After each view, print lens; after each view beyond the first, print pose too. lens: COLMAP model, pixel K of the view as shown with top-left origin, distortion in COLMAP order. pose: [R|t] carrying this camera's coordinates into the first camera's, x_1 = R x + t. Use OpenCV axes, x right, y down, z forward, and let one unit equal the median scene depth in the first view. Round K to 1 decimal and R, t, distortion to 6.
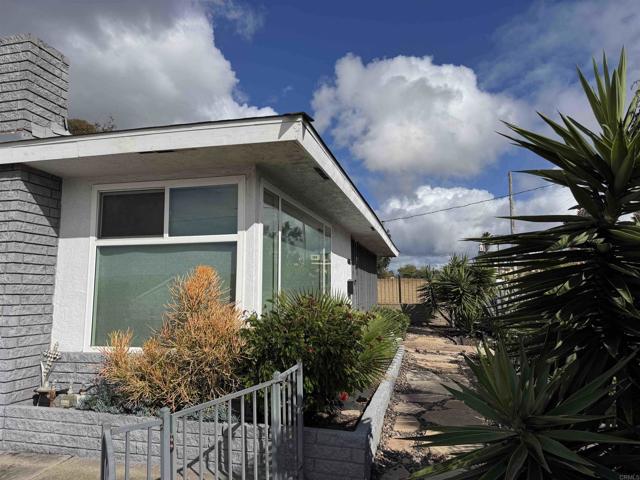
lens RADIAL K [[451.2, 0, 334.2], [0, 451.2, 223.0], [0, 0, 1]] dist [0.062531, -0.081950]
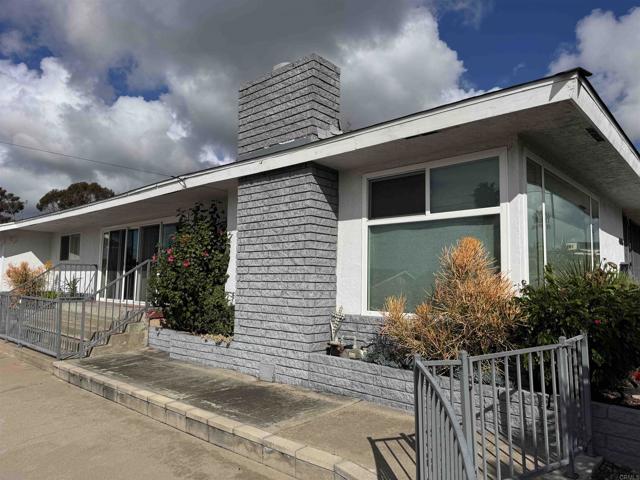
lens RADIAL K [[451.2, 0, 317.4], [0, 451.2, 229.7], [0, 0, 1]] dist [0.062531, -0.081950]
pose [[0.873755, -0.035269, -0.485085, -0.077675], [0.043114, 0.999058, 0.005022, 0.052749], [0.484451, -0.025302, 0.874453, -0.083793]]
